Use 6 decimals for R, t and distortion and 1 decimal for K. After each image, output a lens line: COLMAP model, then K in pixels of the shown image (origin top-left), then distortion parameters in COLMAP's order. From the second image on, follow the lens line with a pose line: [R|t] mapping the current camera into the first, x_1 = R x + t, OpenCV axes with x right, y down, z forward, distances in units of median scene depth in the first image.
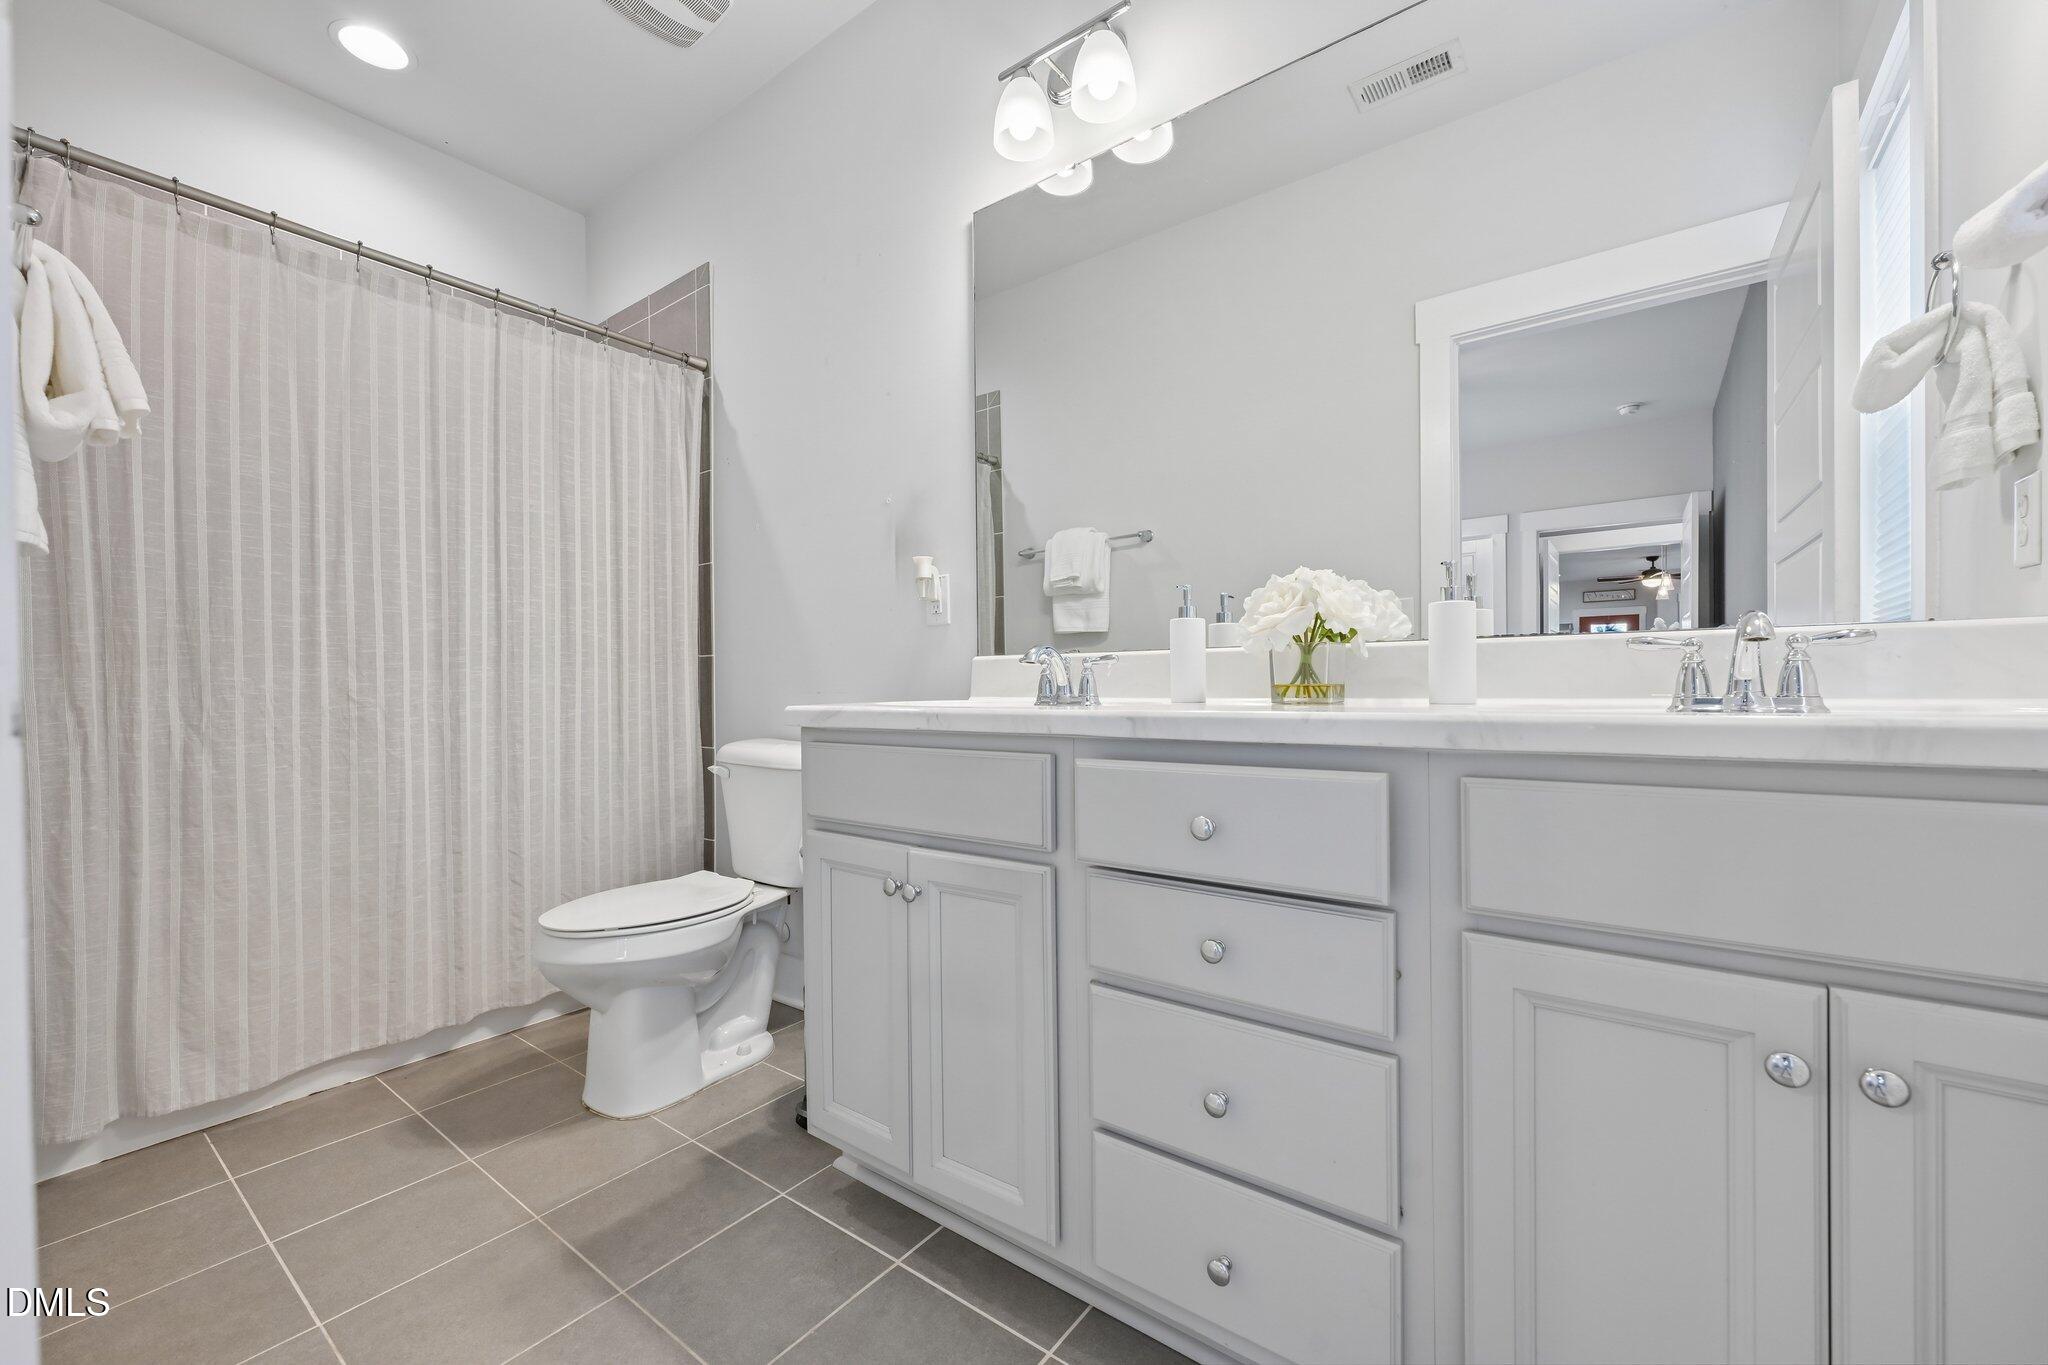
lens RADIAL K [[807.5, 0, 1022.5], [0, 807.5, 686.8], [0, 0, 1]] dist [0.001343, 0.000309]
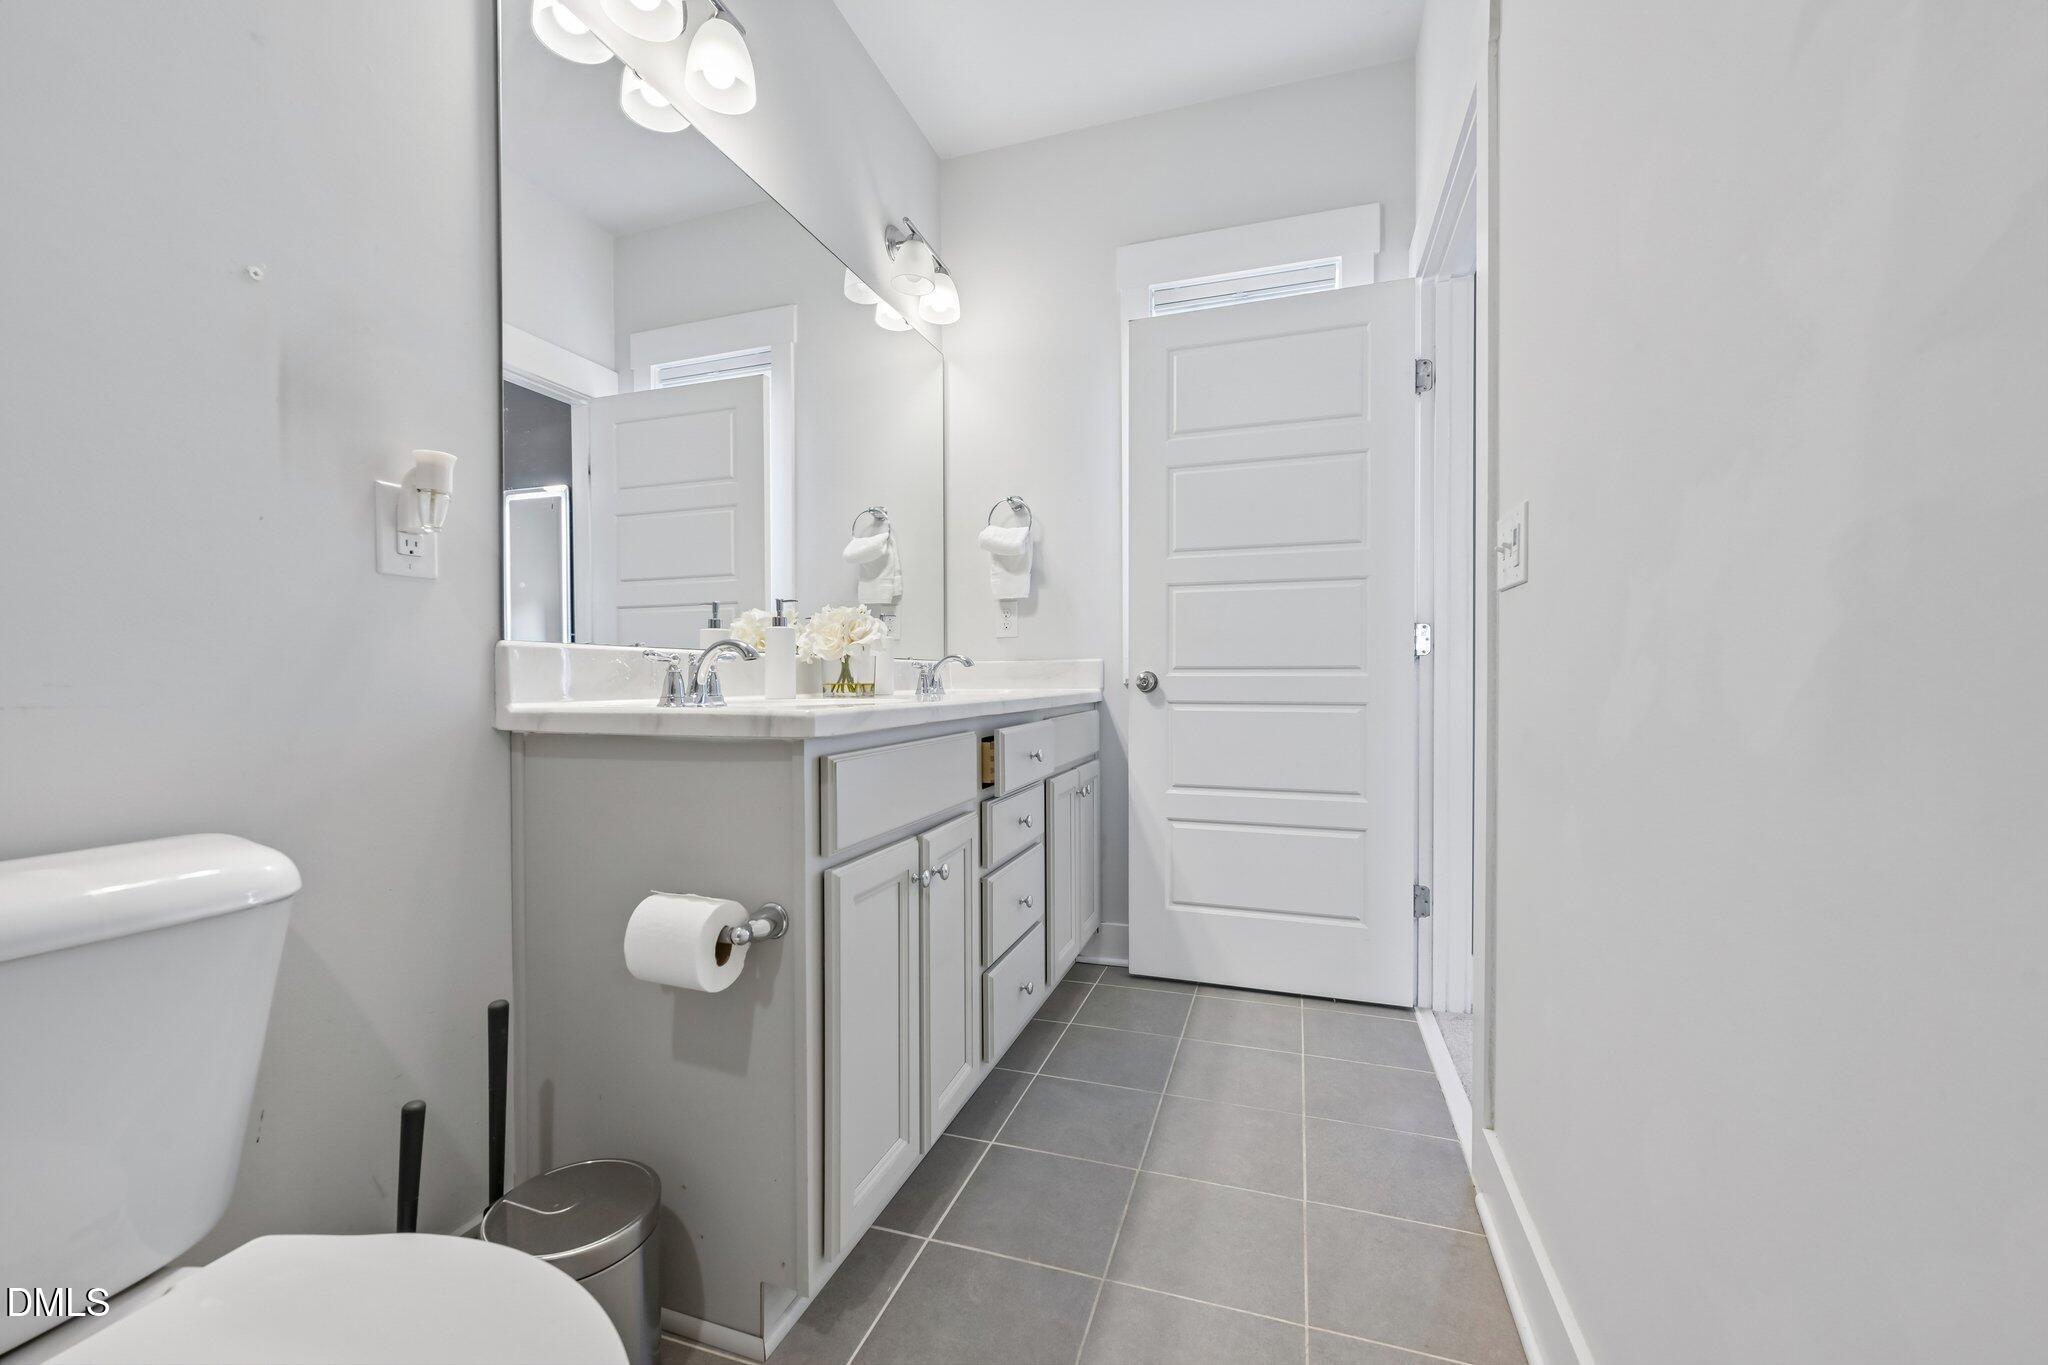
lens RADIAL K [[807.5, 0, 1022.5], [0, 807.5, 686.8], [0, 0, 1]] dist [0.001343, 0.000309]
pose [[-0.311143, 0.002823, 0.950359, -0.952880], [0.011261, 0.999936, 0.000717, 0.004957], [-0.950297, 0.010925, -0.311155, 0.973166]]
